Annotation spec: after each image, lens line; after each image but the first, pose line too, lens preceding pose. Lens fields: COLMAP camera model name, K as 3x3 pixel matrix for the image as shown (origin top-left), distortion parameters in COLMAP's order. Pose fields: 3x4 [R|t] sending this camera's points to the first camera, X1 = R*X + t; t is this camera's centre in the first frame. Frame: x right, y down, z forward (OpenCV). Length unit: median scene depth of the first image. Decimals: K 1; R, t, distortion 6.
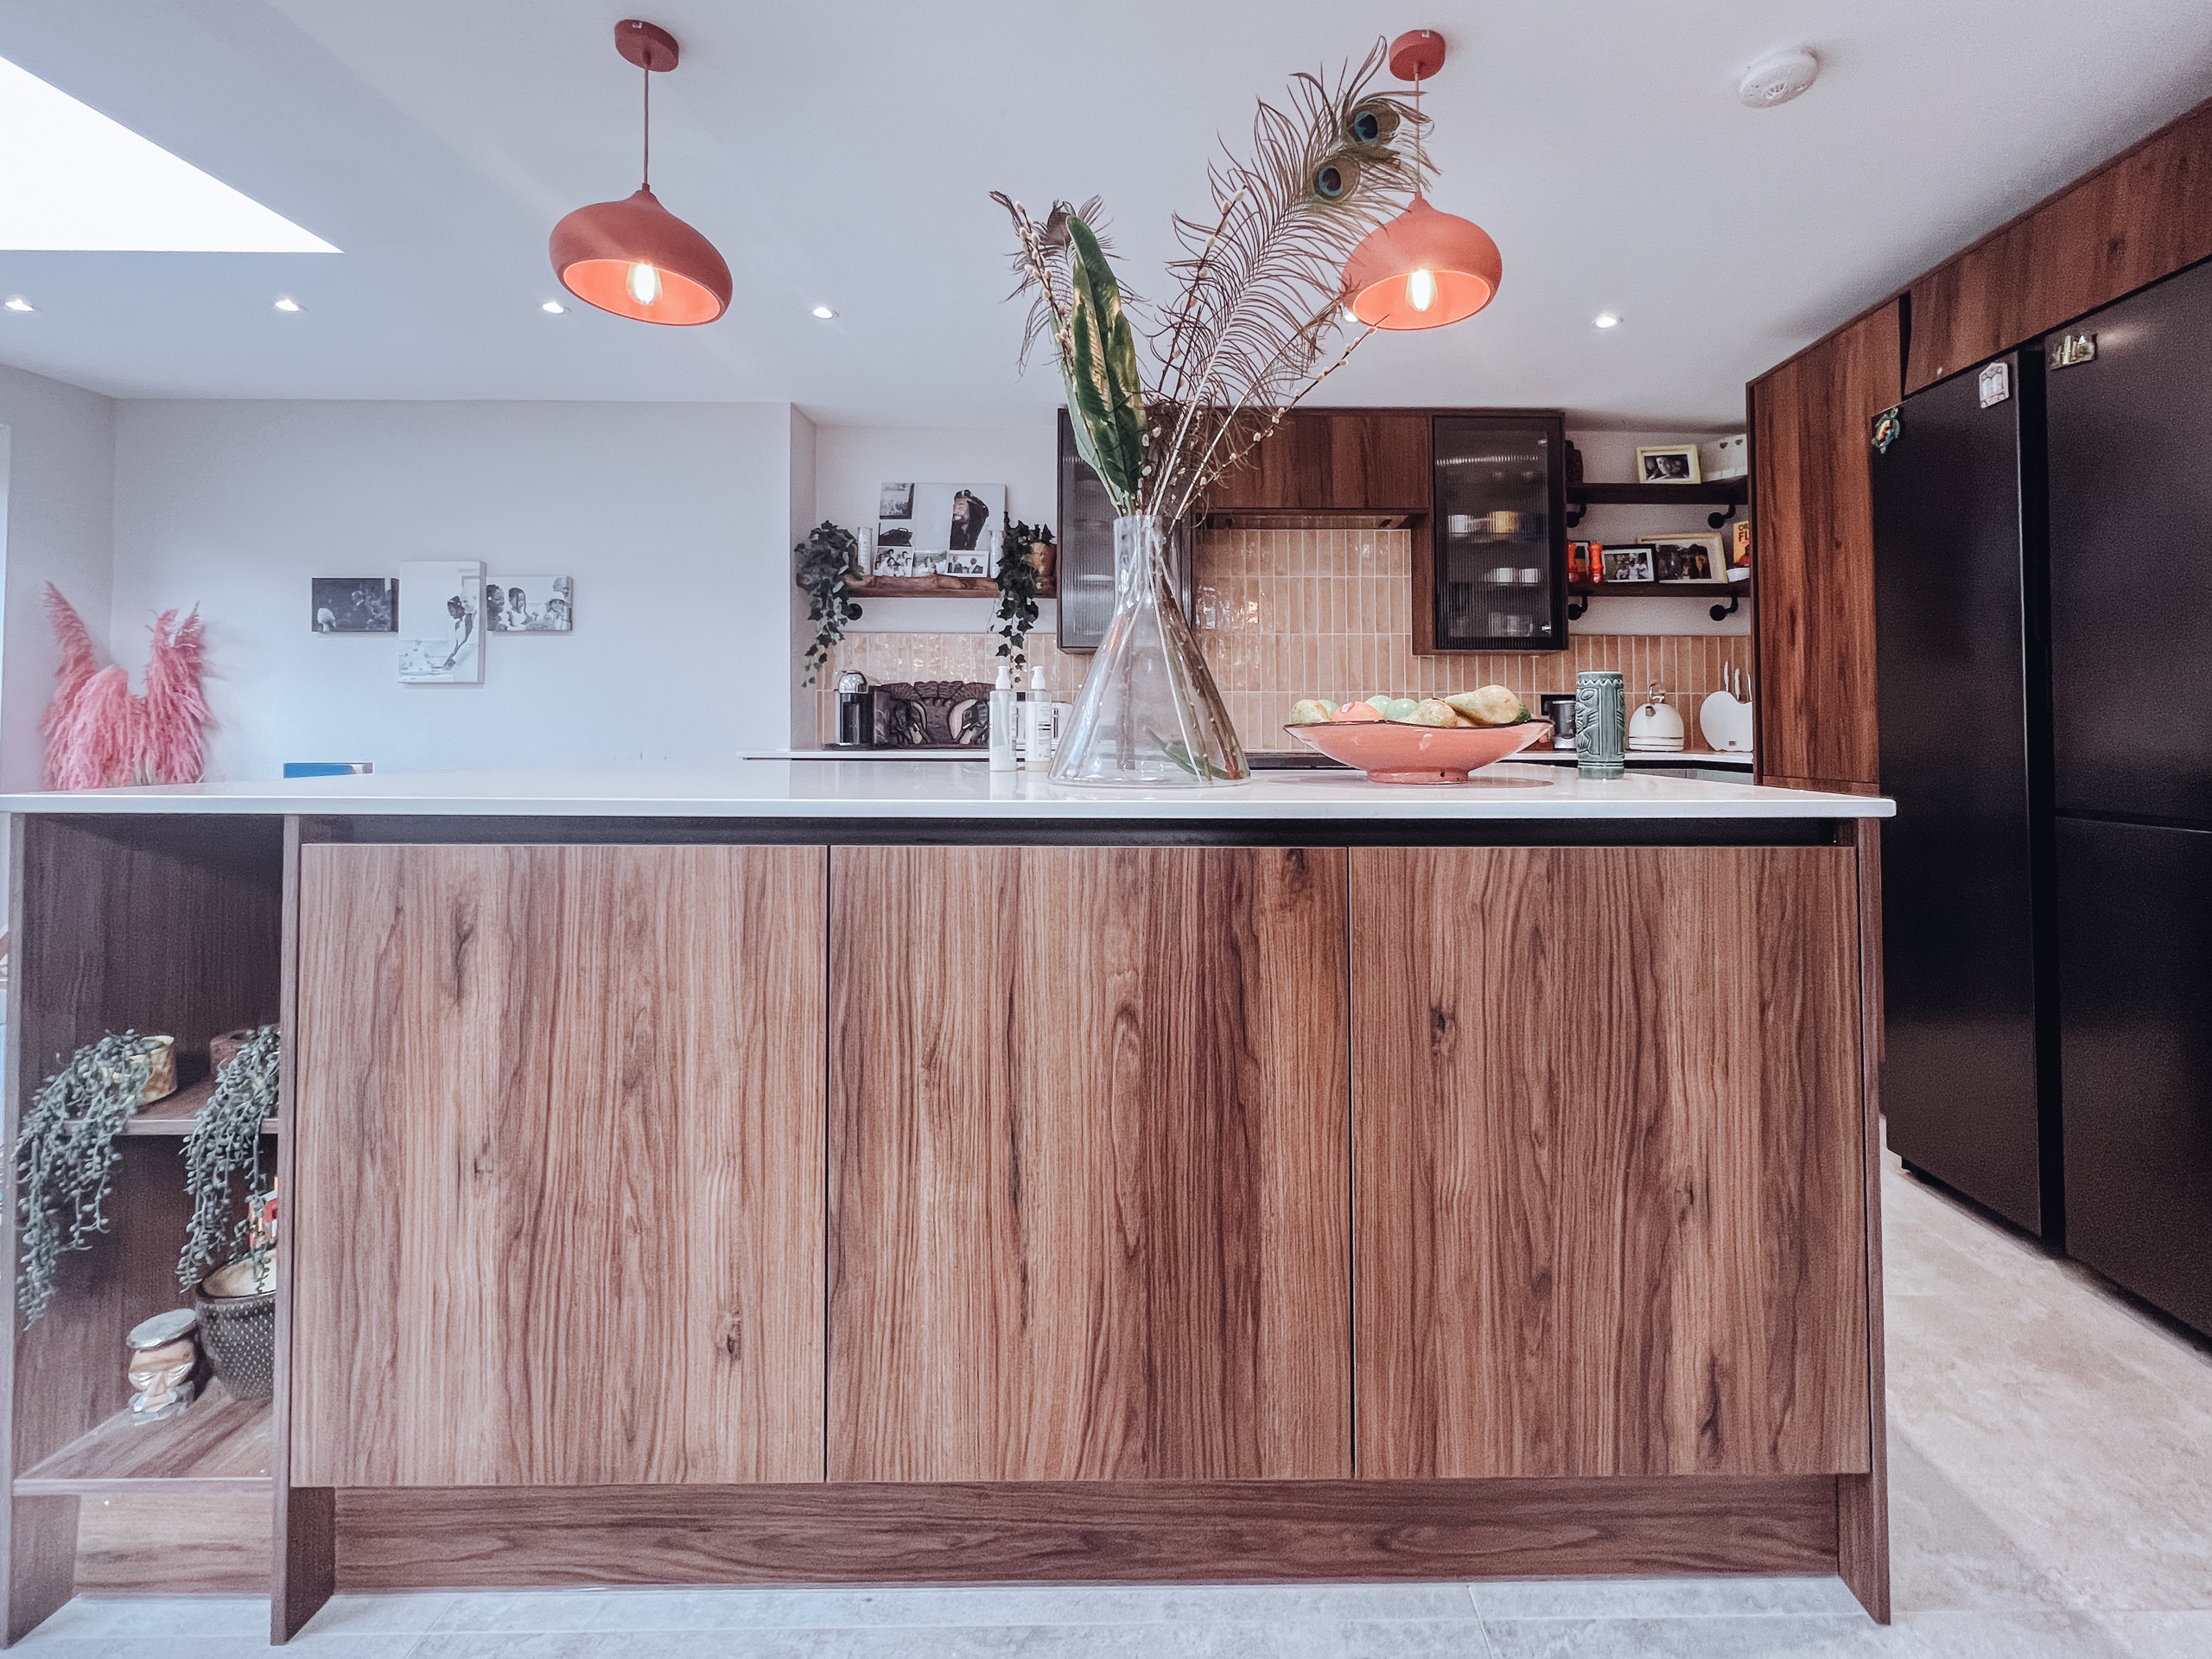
lens RADIAL K [[949.3, 0, 1195.5], [0, 949.3, 710.8], [0, 0, 1]] dist [-0.001034, 0.000223]
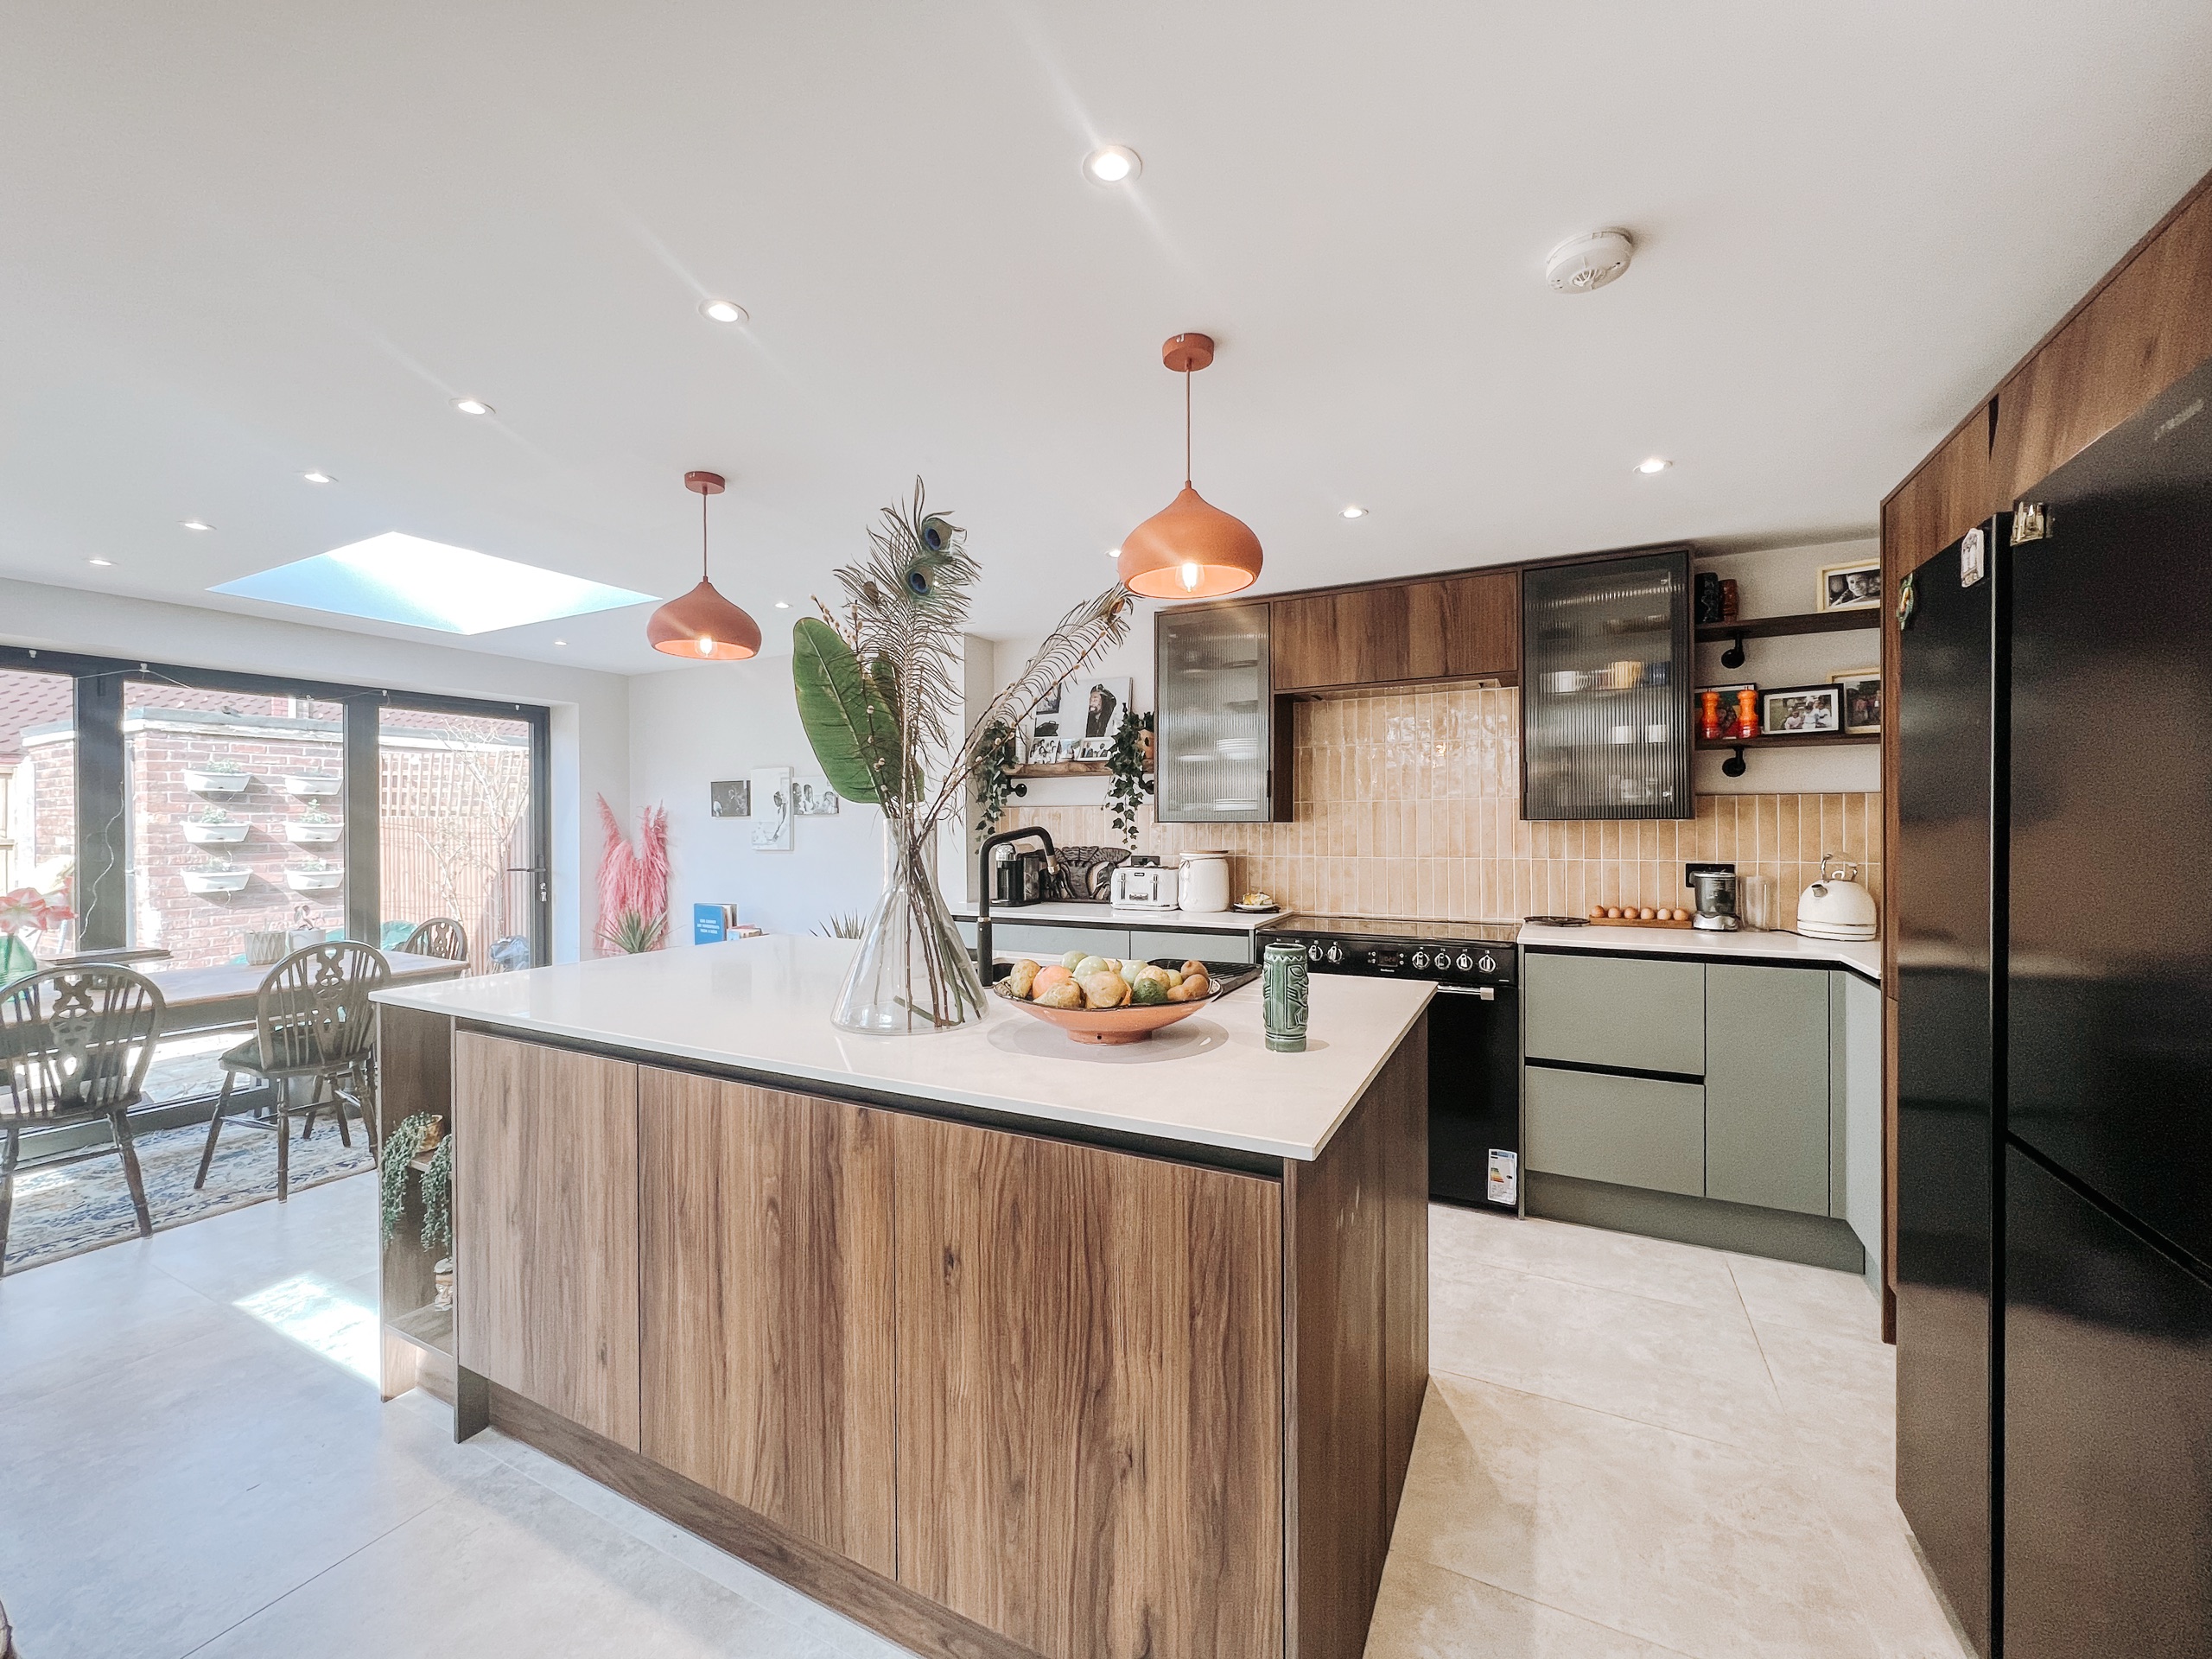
lens RADIAL K [[896.1, 0, 1106.0], [0, 896.1, 829.5], [0, 0, 1]] dist [-0.001545, -0.000052]
pose [[0.879292, -0.001446, -0.476281, 1.010306], [0.015607, 0.999546, 0.025777, -0.275275], [0.476027, -0.030099, 0.878915, 0.061066]]
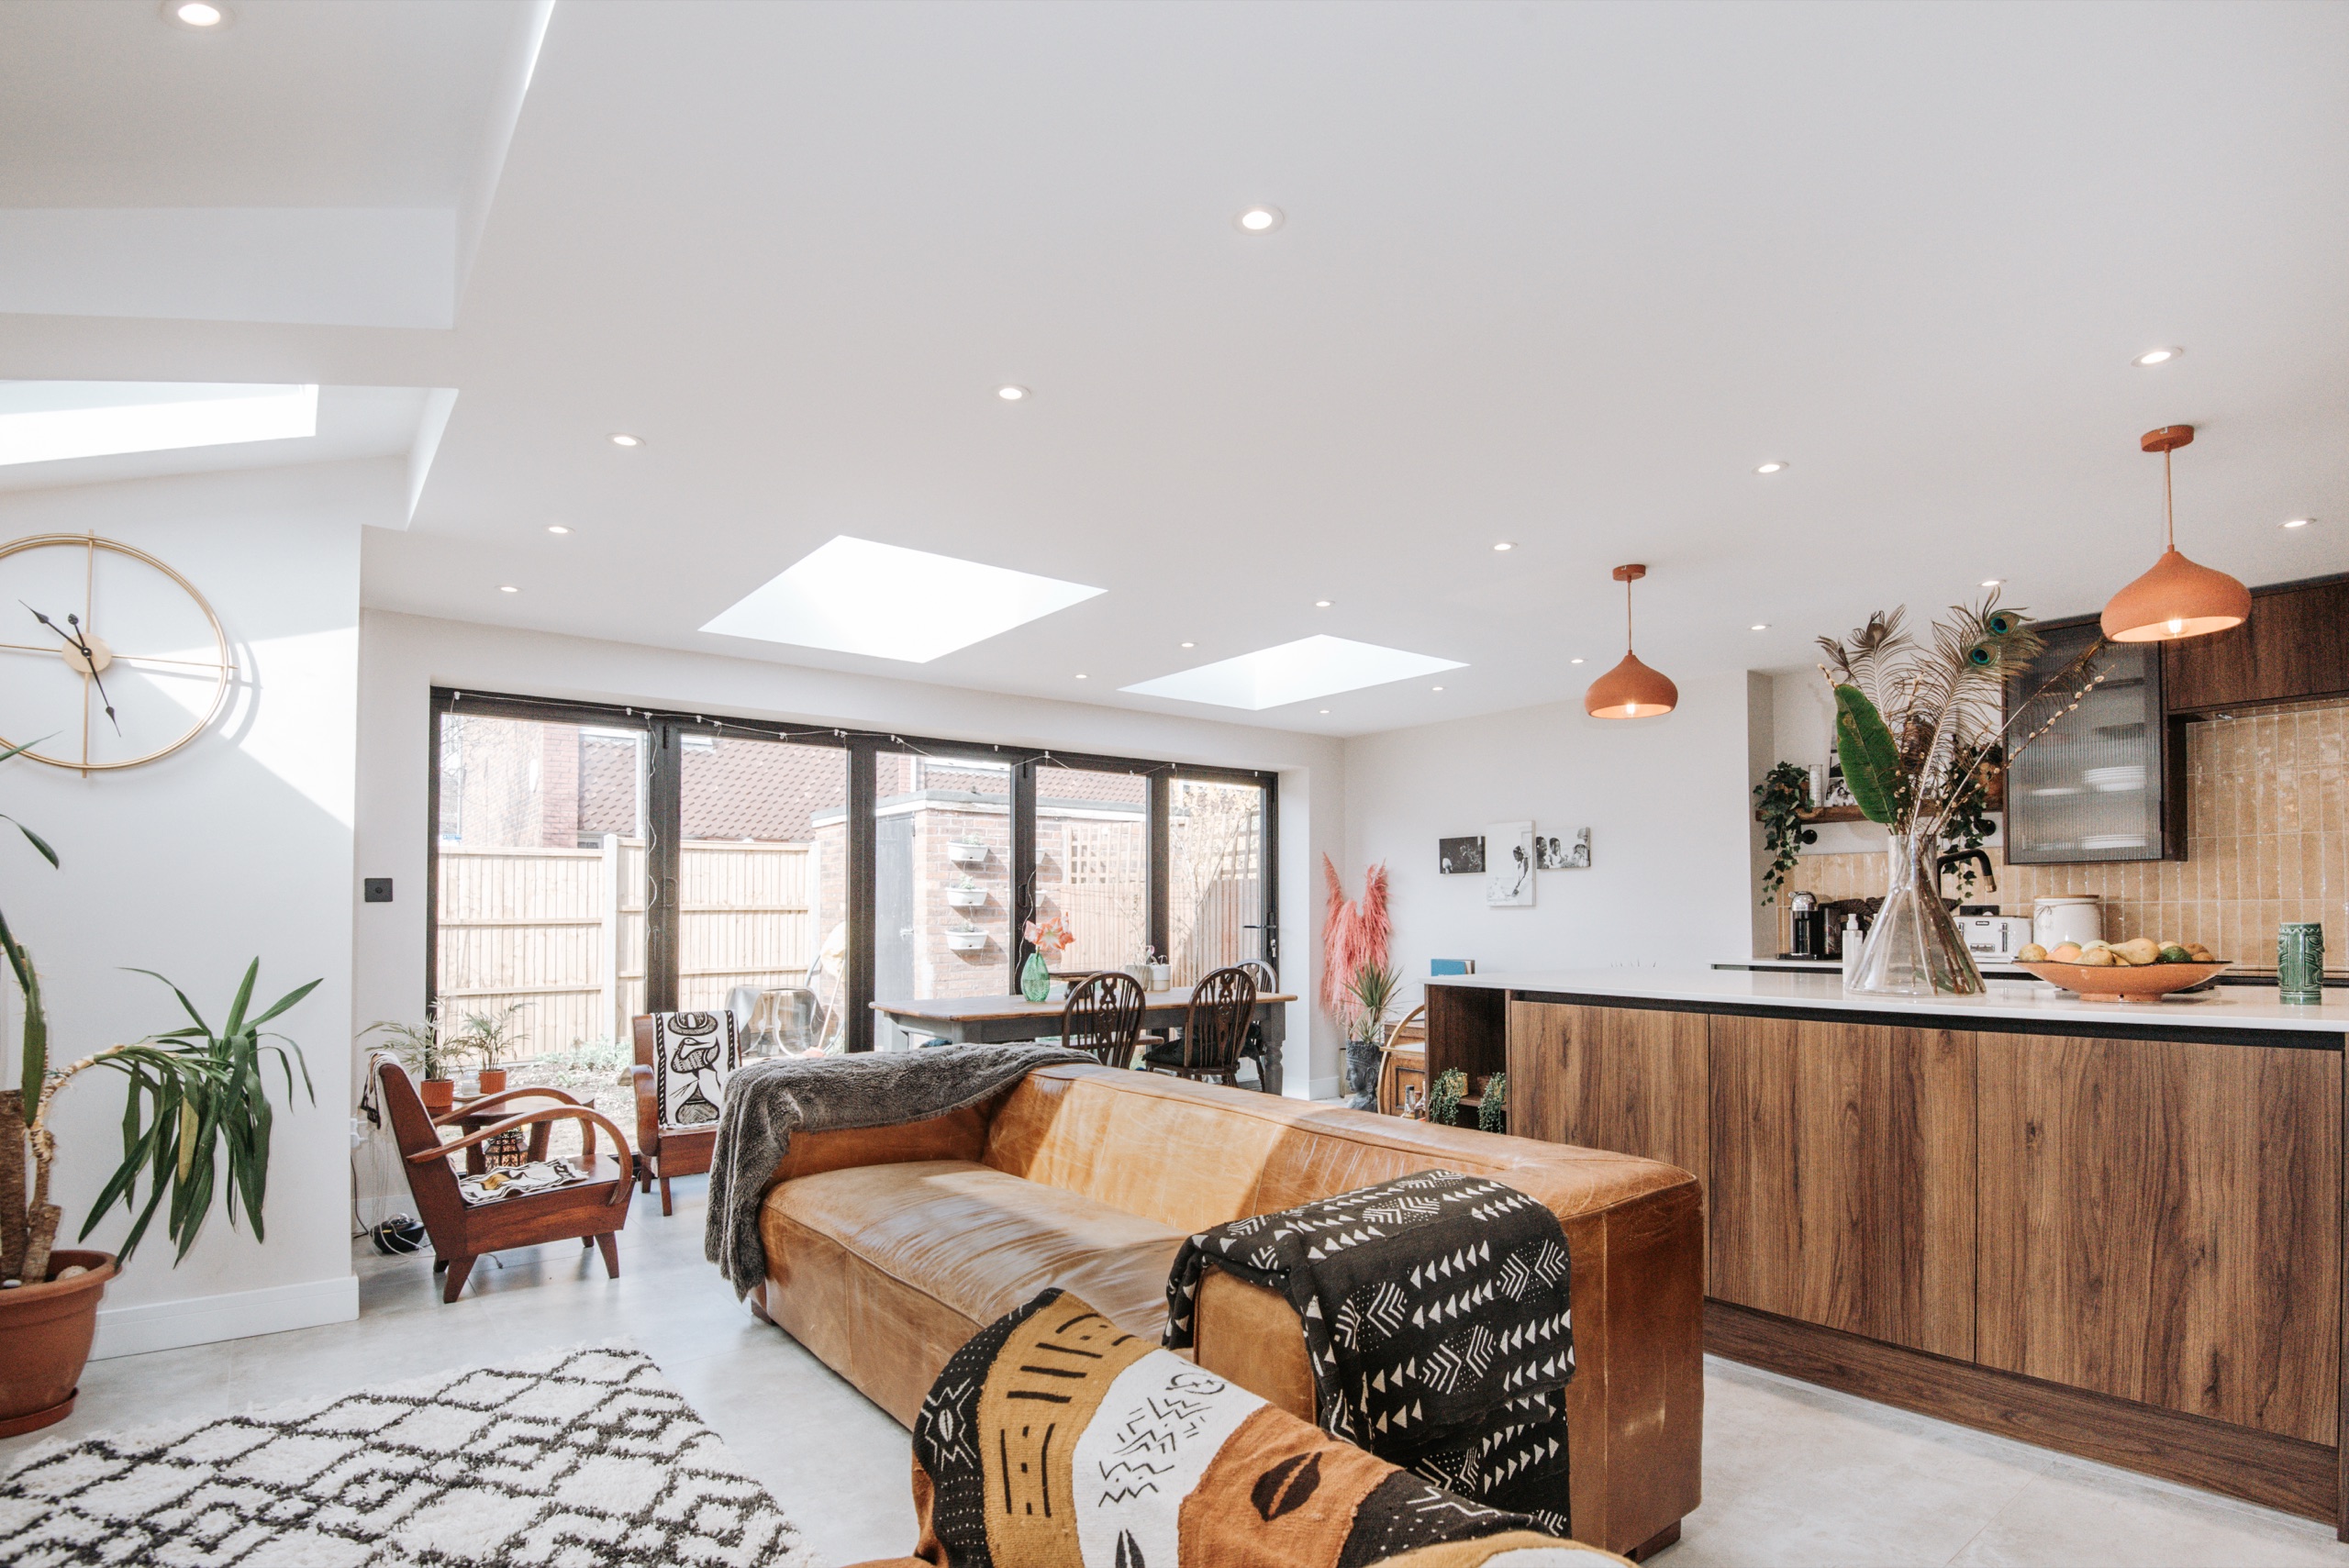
lens RADIAL K [[1209.4, 0, 1108.1], [0, 1209.4, 895.9], [0, 0, 1]] dist [-0.053984, 0.000459]
pose [[0.577986, -0.017285, -0.815864, 1.059540], [0.020921, 0.999761, -0.006359, -0.143055], [0.815778, -0.013393, 0.578209, -1.719925]]
